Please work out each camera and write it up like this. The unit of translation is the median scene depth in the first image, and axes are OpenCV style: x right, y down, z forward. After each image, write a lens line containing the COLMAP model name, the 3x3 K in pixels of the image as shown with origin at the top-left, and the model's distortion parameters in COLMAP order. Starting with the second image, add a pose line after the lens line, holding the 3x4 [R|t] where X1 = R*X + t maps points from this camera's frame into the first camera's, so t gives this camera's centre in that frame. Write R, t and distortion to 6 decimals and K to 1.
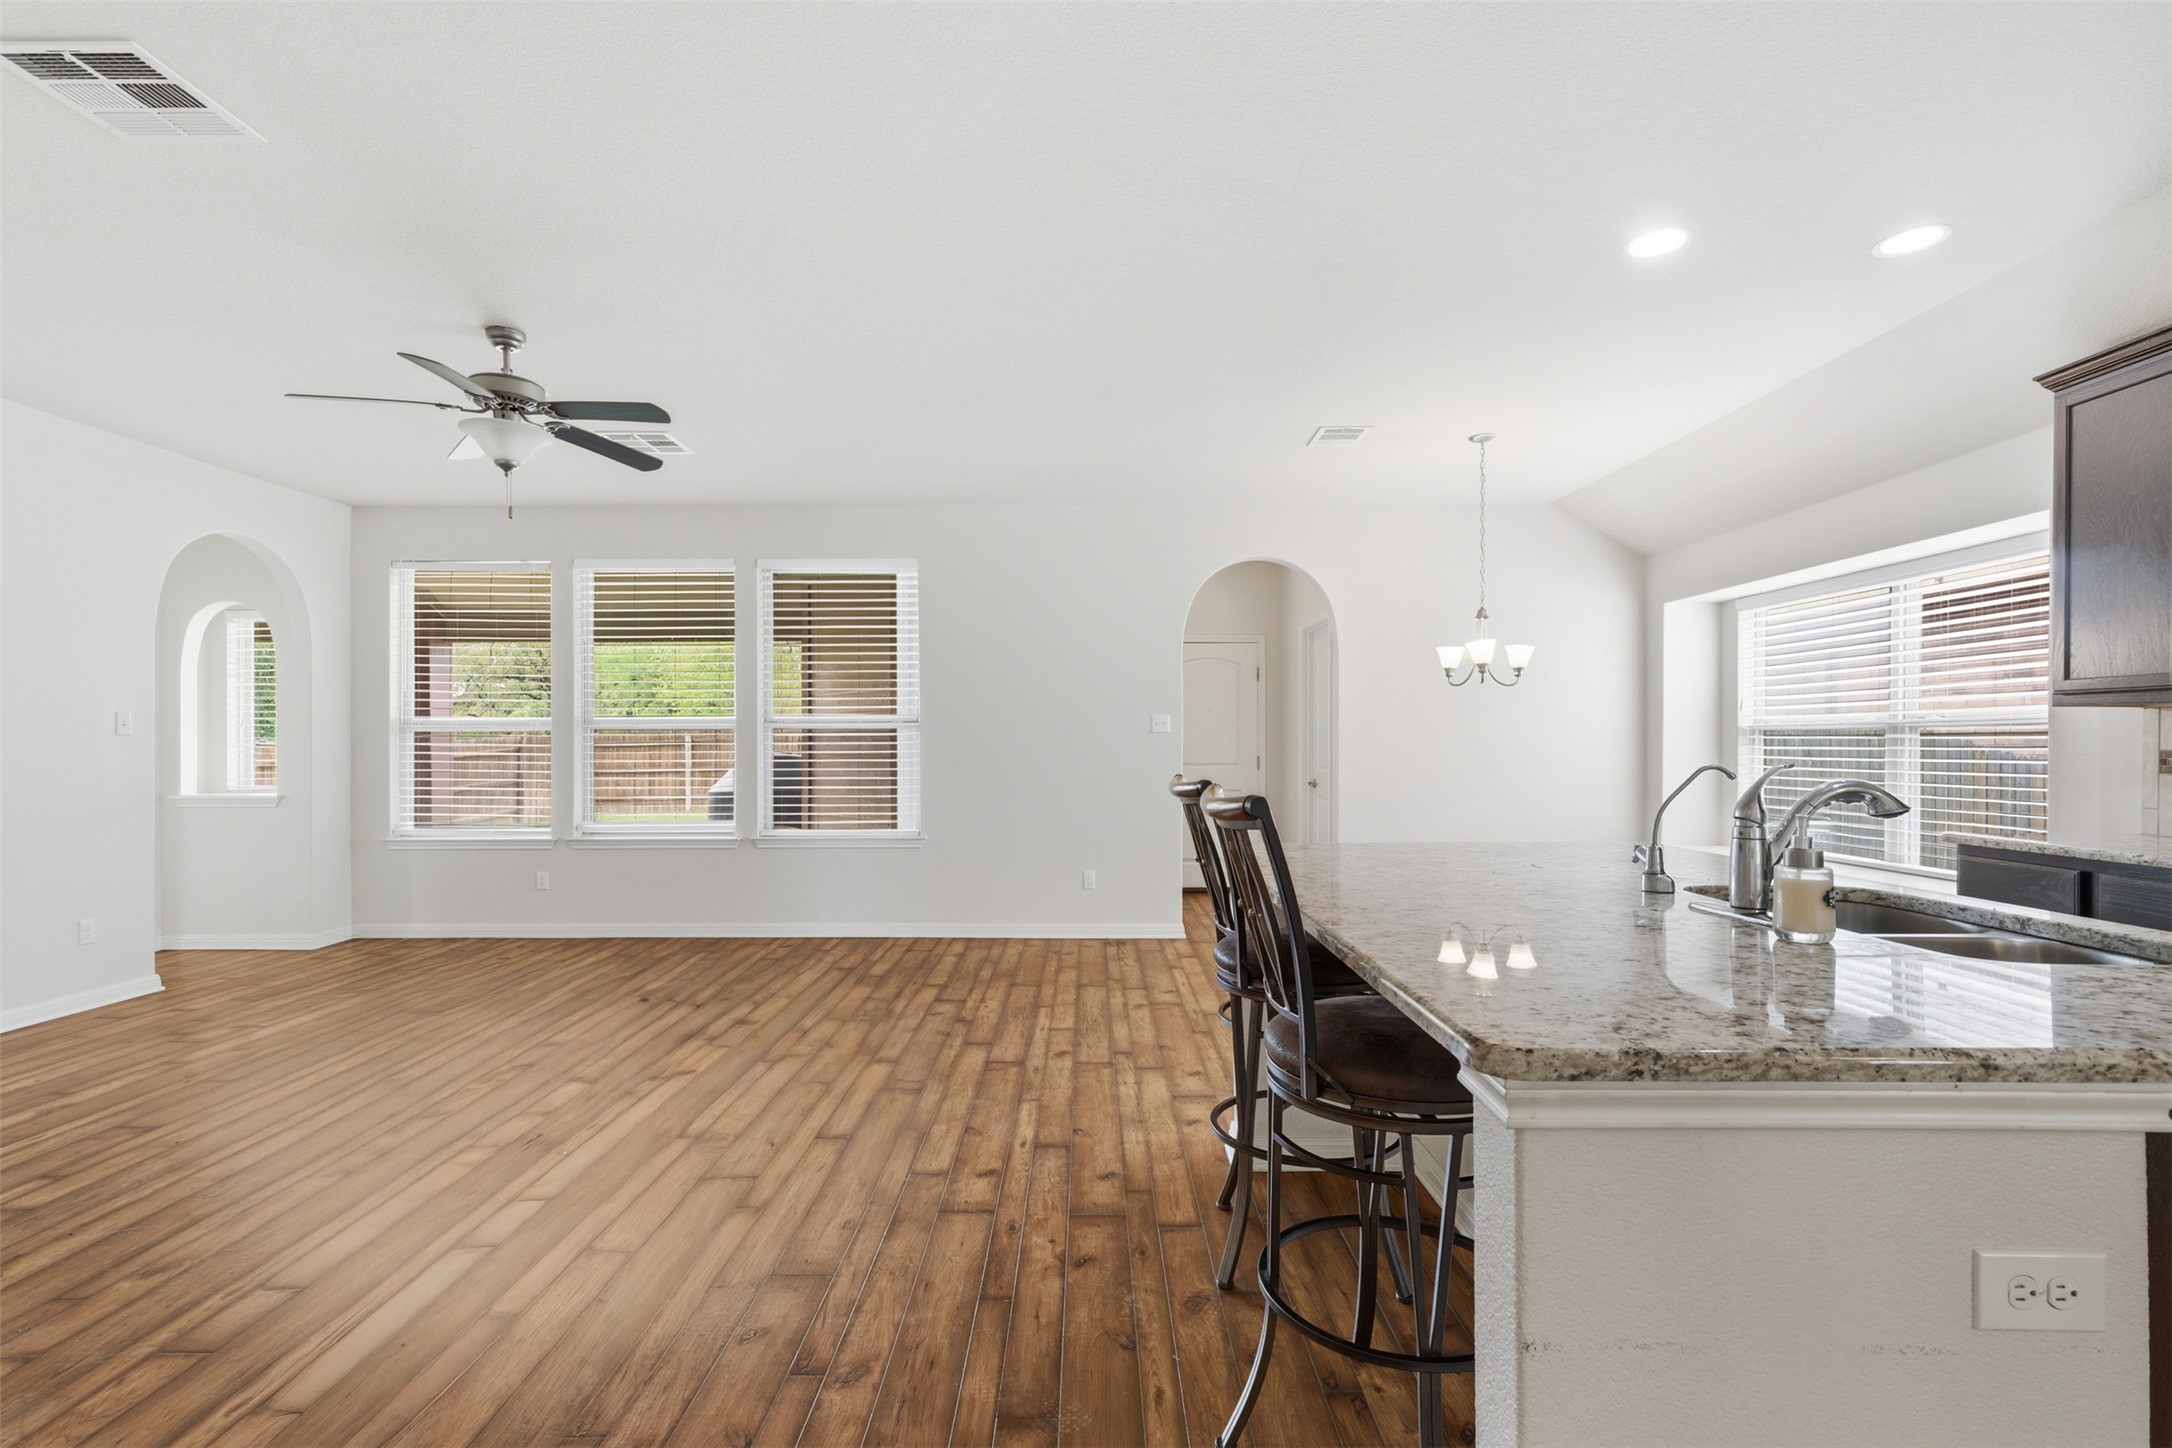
lens RADIAL K [[982.5, 0, 1081.6], [0, 982.5, 738.0], [0, 0, 1]] dist [-0.004971, 0.002394]
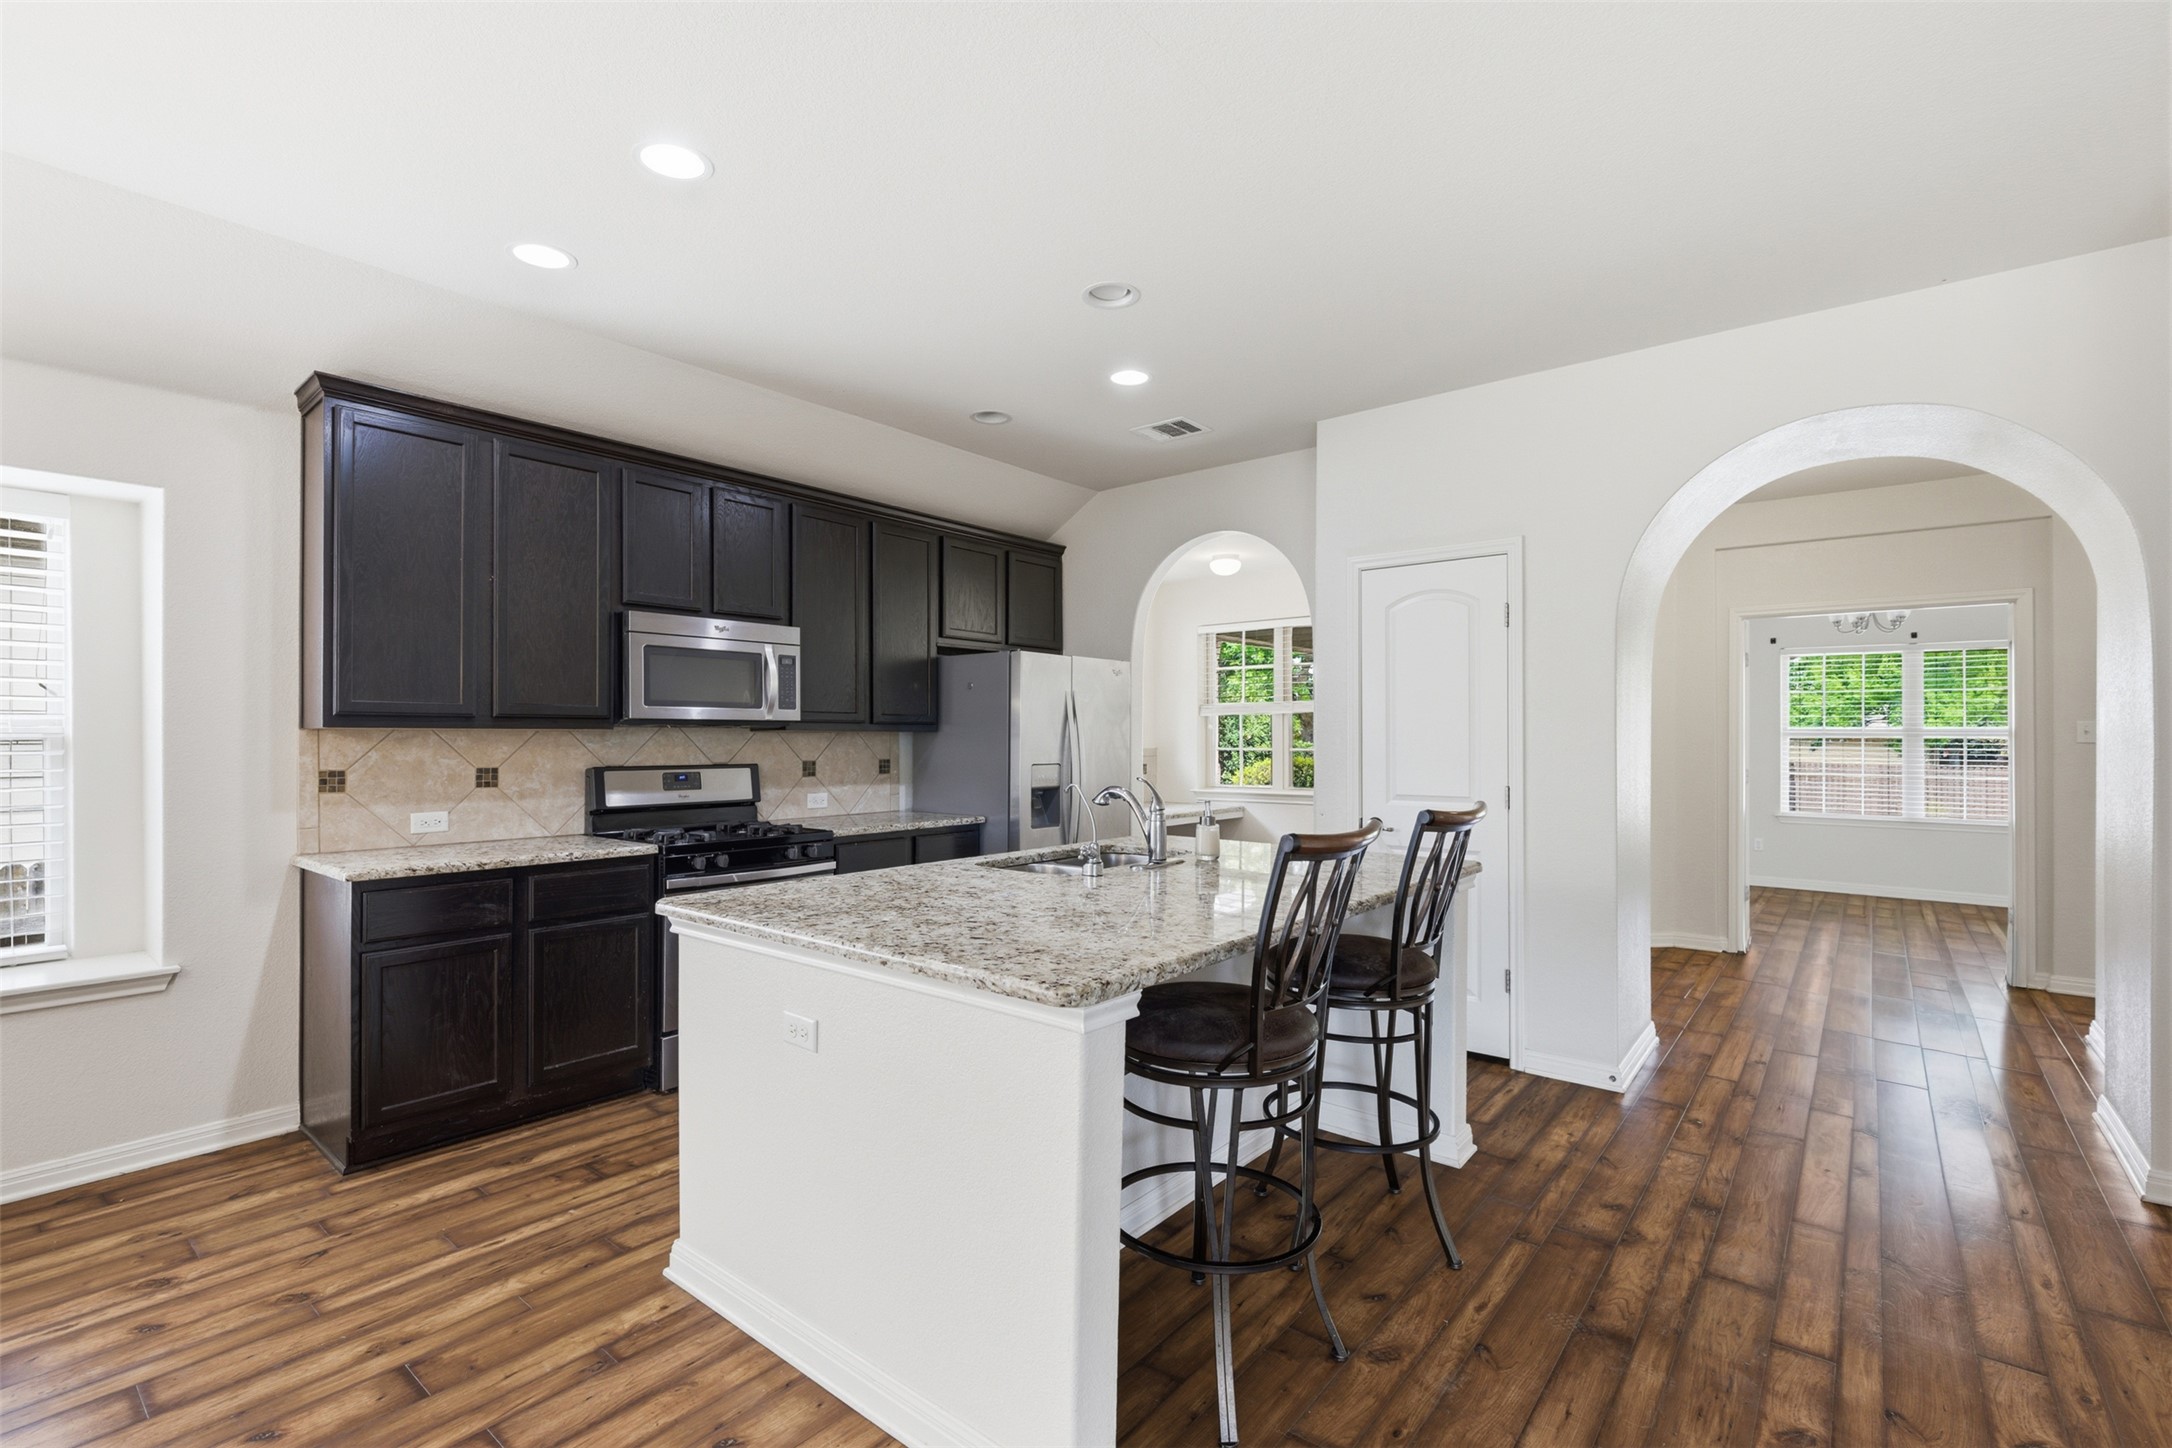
lens RADIAL K [[982.5, 0, 1102.8], [0, 982.5, 718.6], [0, 0, 1]] dist [-0.004971, 0.002394]
pose [[-0.791367, 0.017344, 0.611096, -0.141177], [-0.002177, 0.999511, -0.031187, -0.009375], [-0.611338, -0.026011, -0.790942, 1.046703]]
